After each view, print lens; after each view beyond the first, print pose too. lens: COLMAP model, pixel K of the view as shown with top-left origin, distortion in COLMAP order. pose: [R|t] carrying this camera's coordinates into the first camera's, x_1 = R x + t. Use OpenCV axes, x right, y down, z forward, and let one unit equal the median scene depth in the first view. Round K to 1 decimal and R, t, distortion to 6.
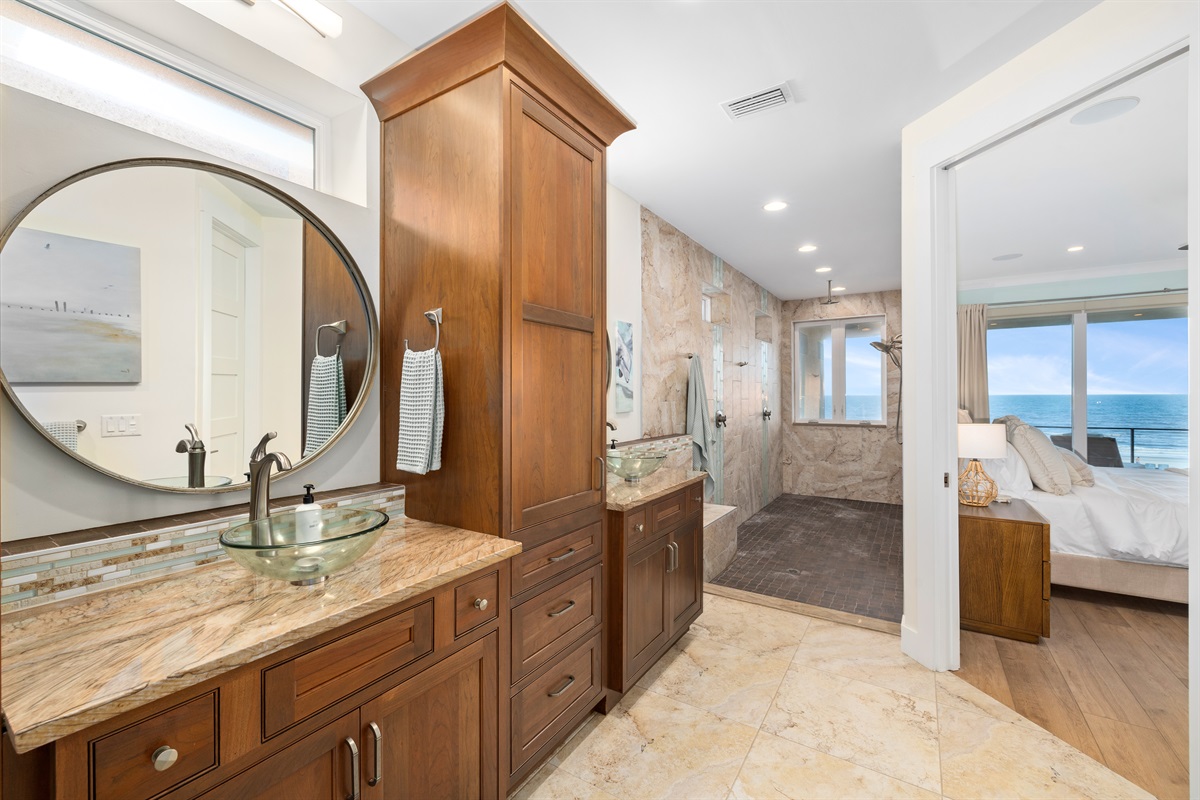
lens RADIAL K [[495.7, 0, 596.8], [0, 495.7, 397.2], [0, 0, 1]] dist [-0.003326, -0.000166]
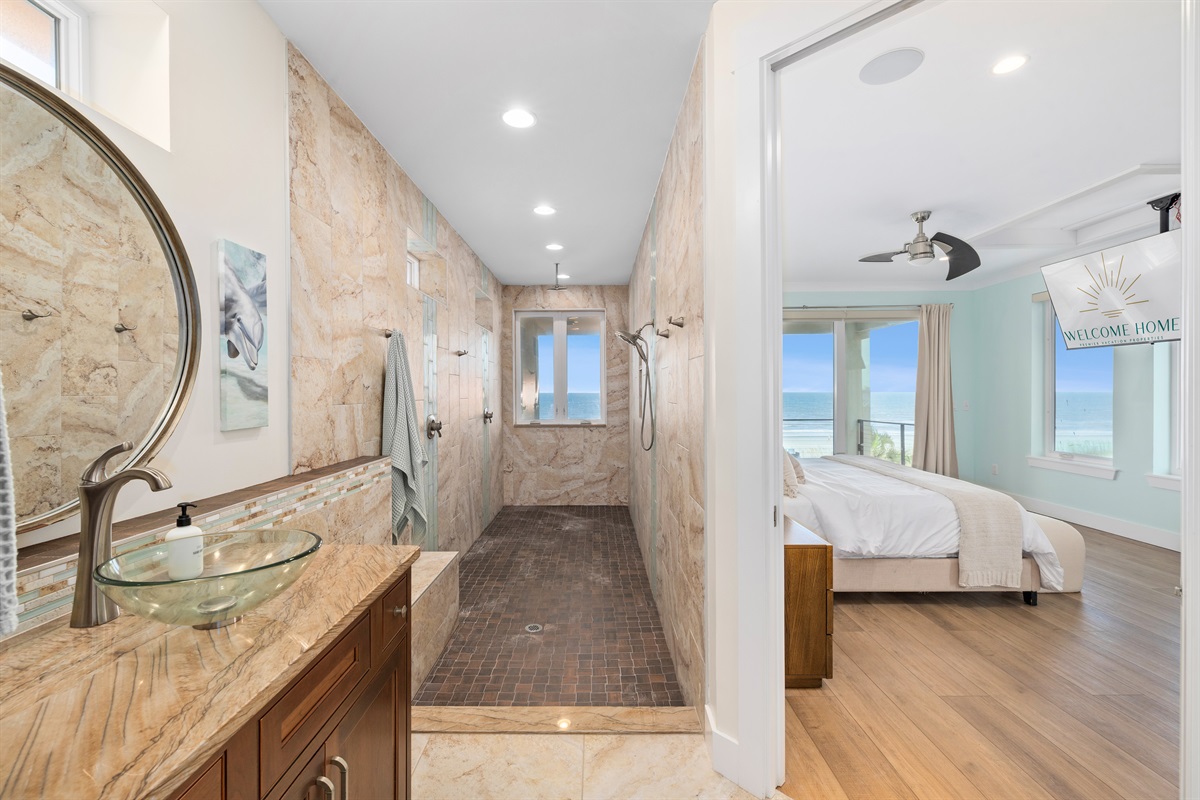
lens RADIAL K [[495.7, 0, 589.6], [0, 495.7, 396.6], [0, 0, 1]] dist [-0.003326, -0.000166]
pose [[0.845284, -0.003075, 0.534308, 0.061502], [0.001138, 0.999992, 0.003954, -0.002471], [-0.534316, -0.002734, 0.845281, 0.294168]]
